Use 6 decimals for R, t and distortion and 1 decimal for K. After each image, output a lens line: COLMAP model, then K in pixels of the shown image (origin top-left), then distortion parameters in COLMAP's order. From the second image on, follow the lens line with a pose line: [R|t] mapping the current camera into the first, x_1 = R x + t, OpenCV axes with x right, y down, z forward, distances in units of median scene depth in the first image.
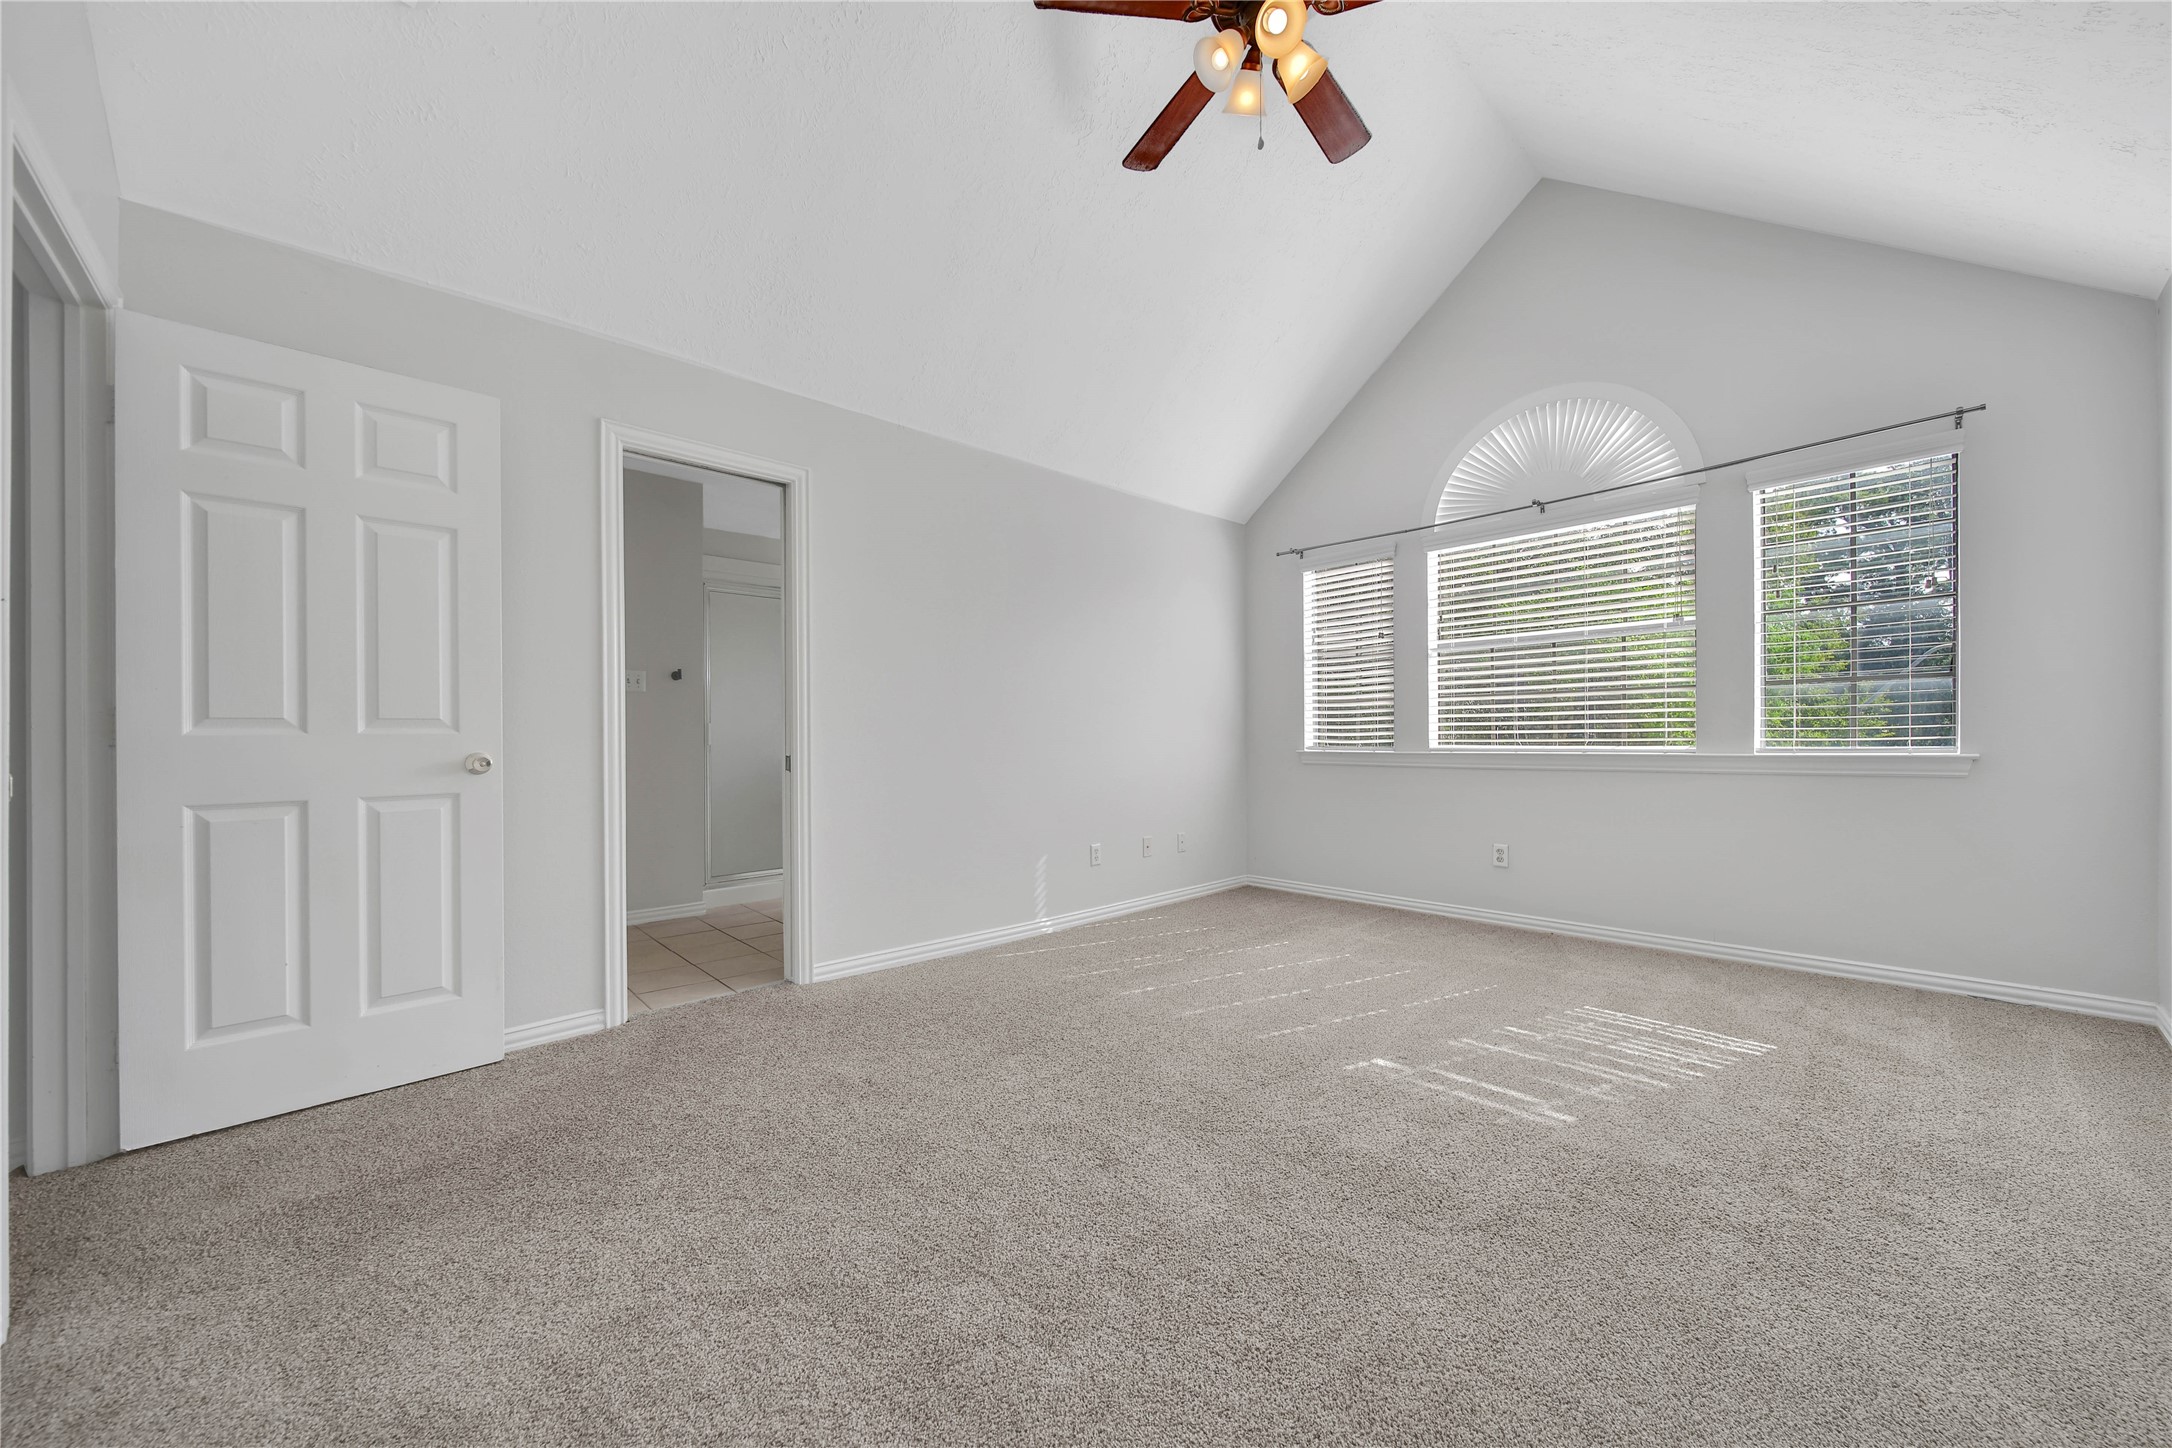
lens RADIAL K [[795.6, 0, 1081.9], [0, 795.6, 734.0], [0, 0, 1]] dist [-0.002295, -0.000630]
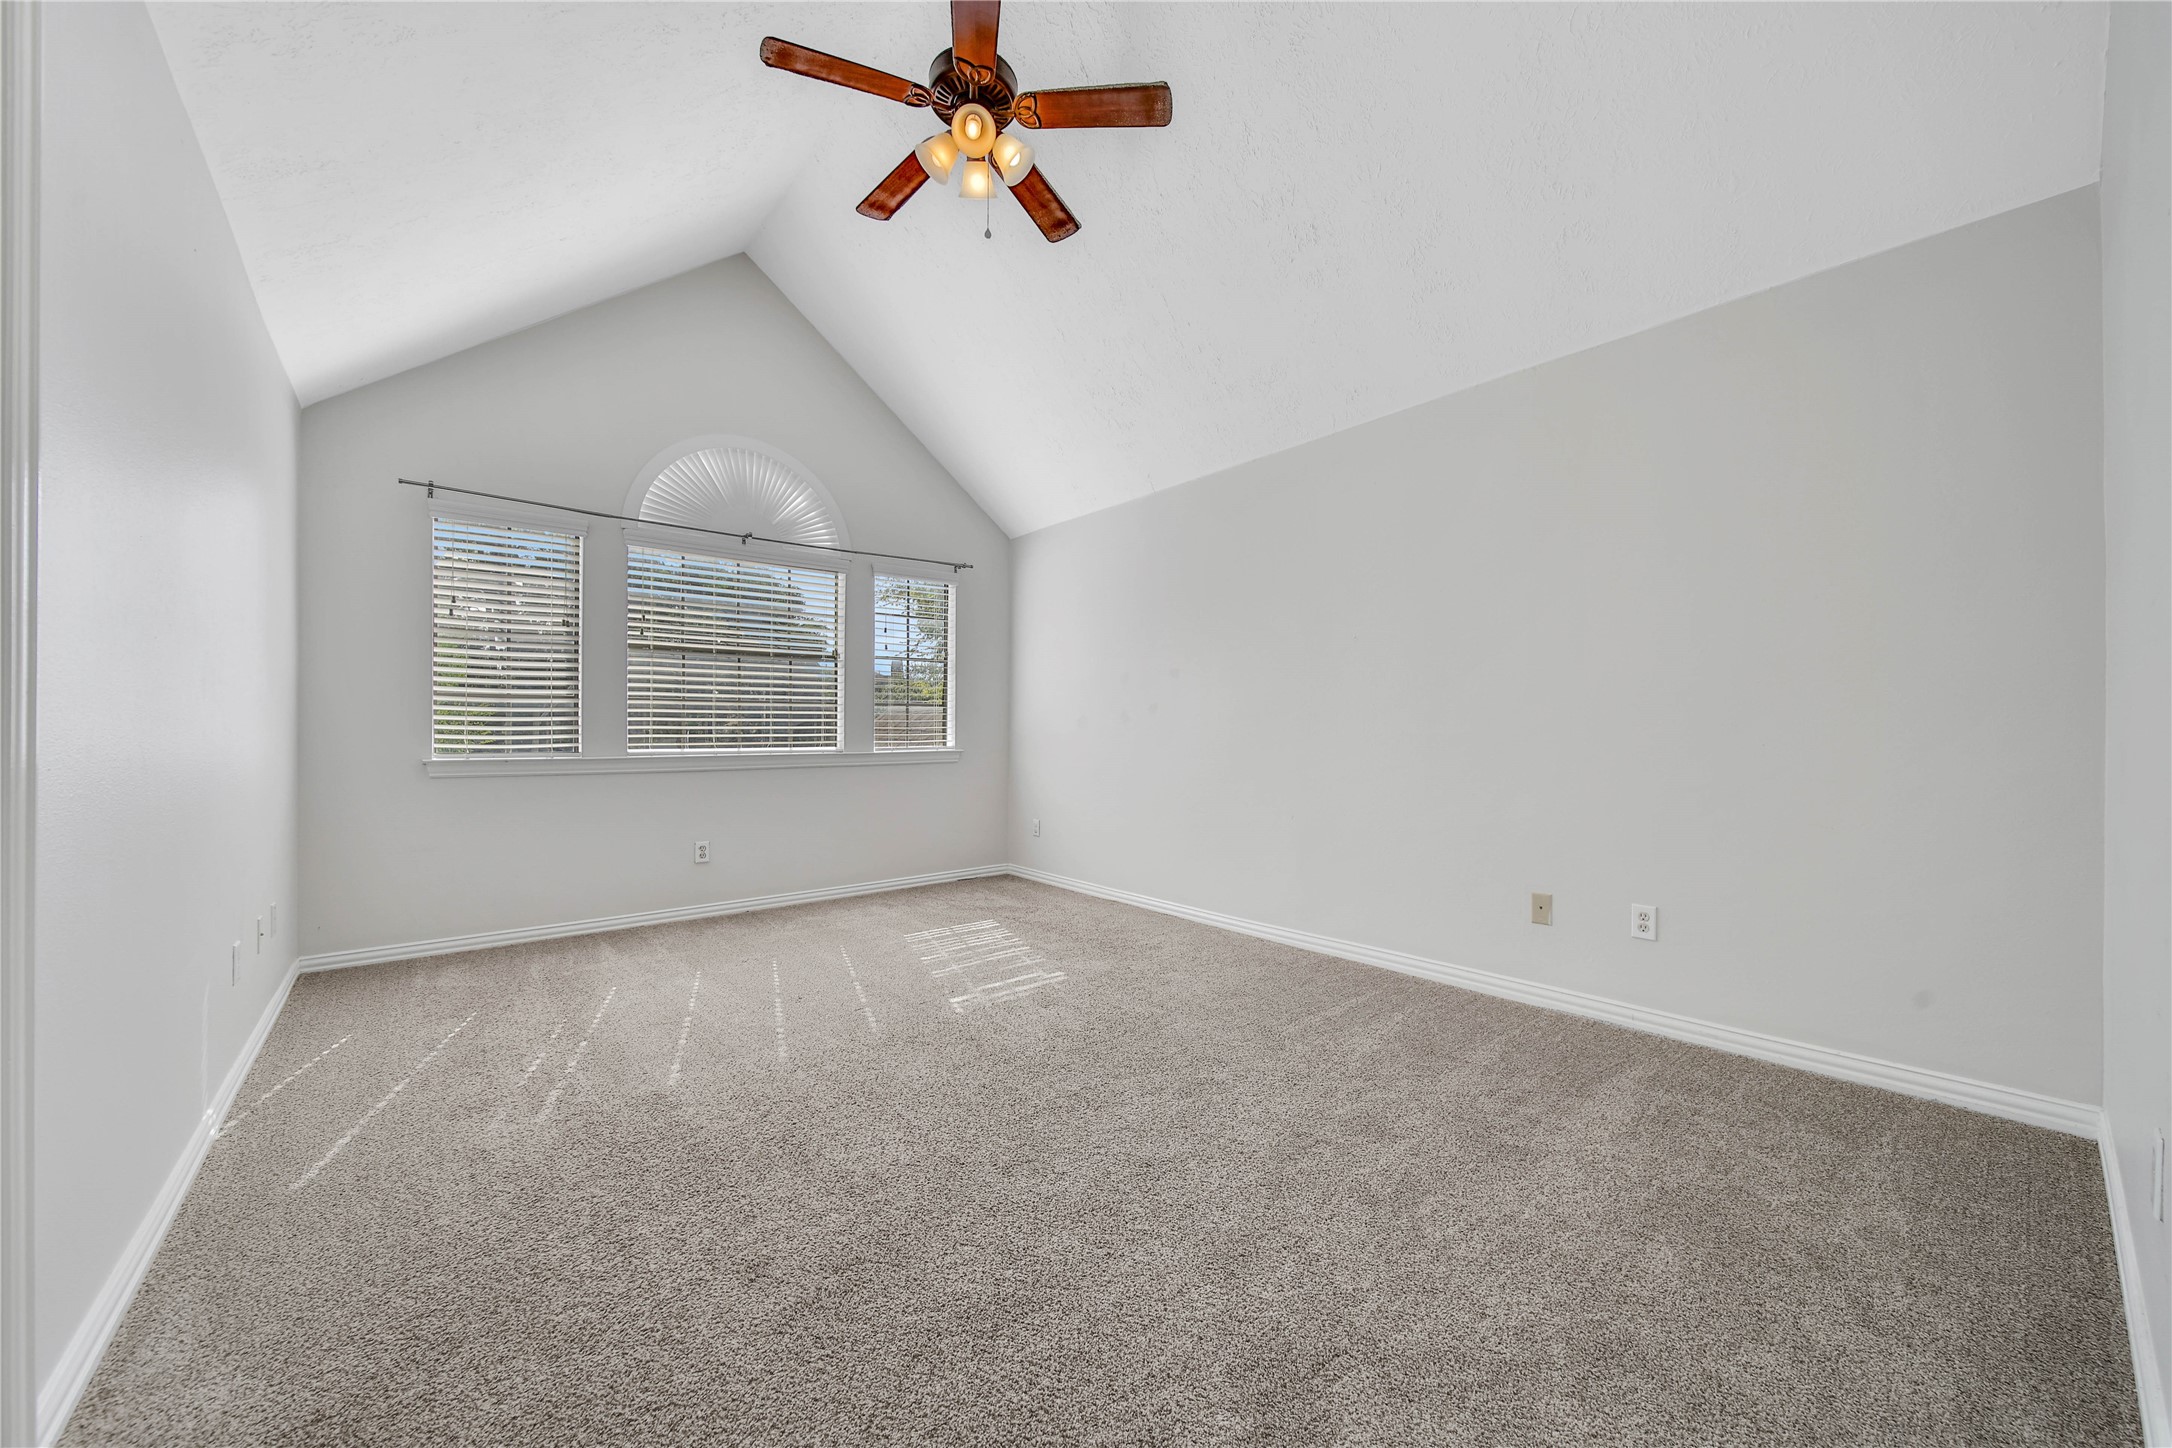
lens RADIAL K [[795.6, 0, 1082.1], [0, 795.6, 729.3], [0, 0, 1]] dist [-0.002295, -0.000630]
pose [[0.050326, 0.017589, 0.998578, -0.576456], [0.000844, 0.999844, -0.017653, 0.009145], [-0.998732, 0.001731, 0.050303, 0.497376]]
